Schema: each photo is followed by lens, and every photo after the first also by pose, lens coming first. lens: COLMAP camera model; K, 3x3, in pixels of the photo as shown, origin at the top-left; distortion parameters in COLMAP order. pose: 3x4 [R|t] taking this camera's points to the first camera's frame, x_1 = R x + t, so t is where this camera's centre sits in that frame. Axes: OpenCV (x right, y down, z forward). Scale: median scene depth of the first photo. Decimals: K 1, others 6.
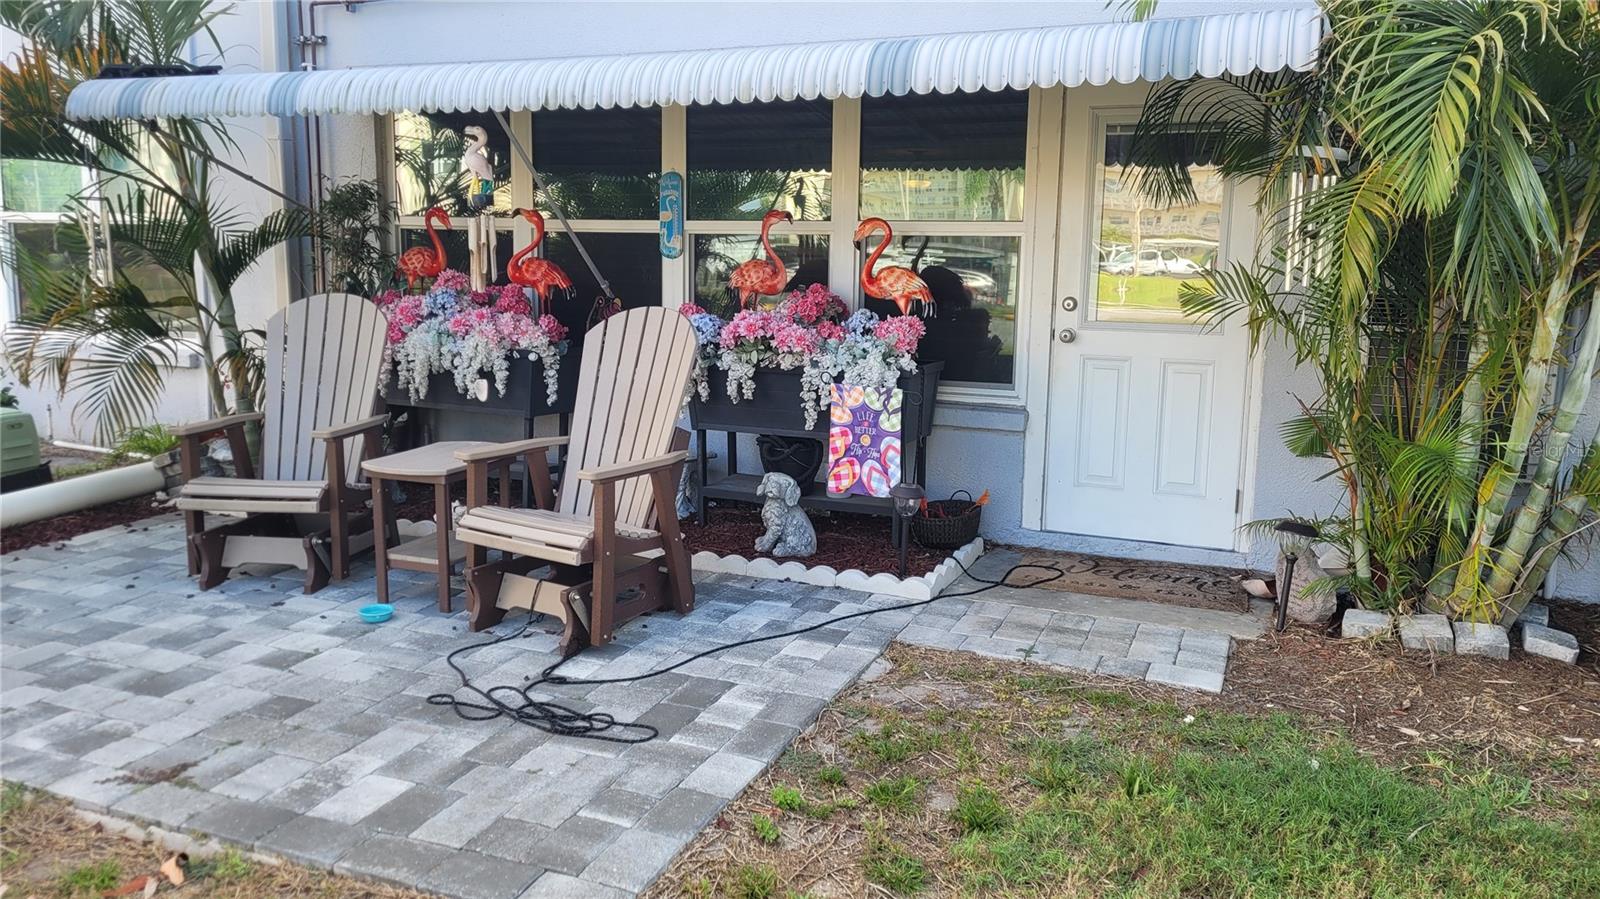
lens RADIAL K [[1307.1, 0, 800.0], [0, 1307.1, 449.5], [0, 0, 1]] dist [0.045666, -0.004322]
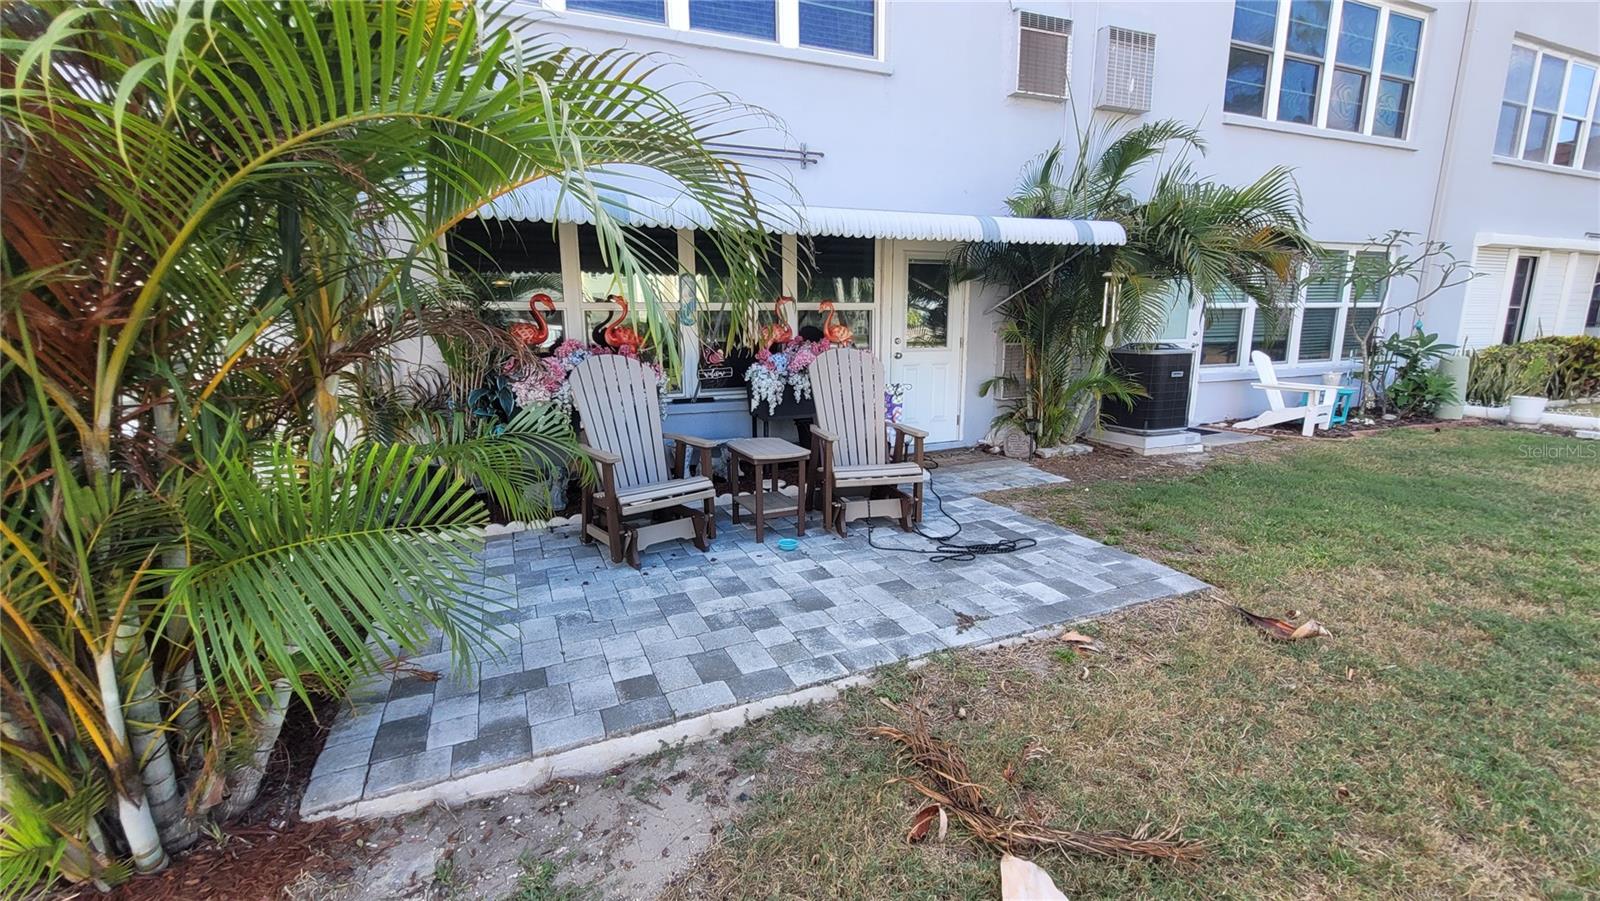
lens RADIAL K [[724.7, 0, 801.3], [0, 724.7, 463.0], [0, 0, 1]] dist [0.002457, -0.001203]
pose [[0.652136, -0.167296, 0.739413, -1.092197], [0.143449, 0.984958, 0.096335, -0.065763], [-0.744407, 0.043244, 0.666325, 0.444113]]
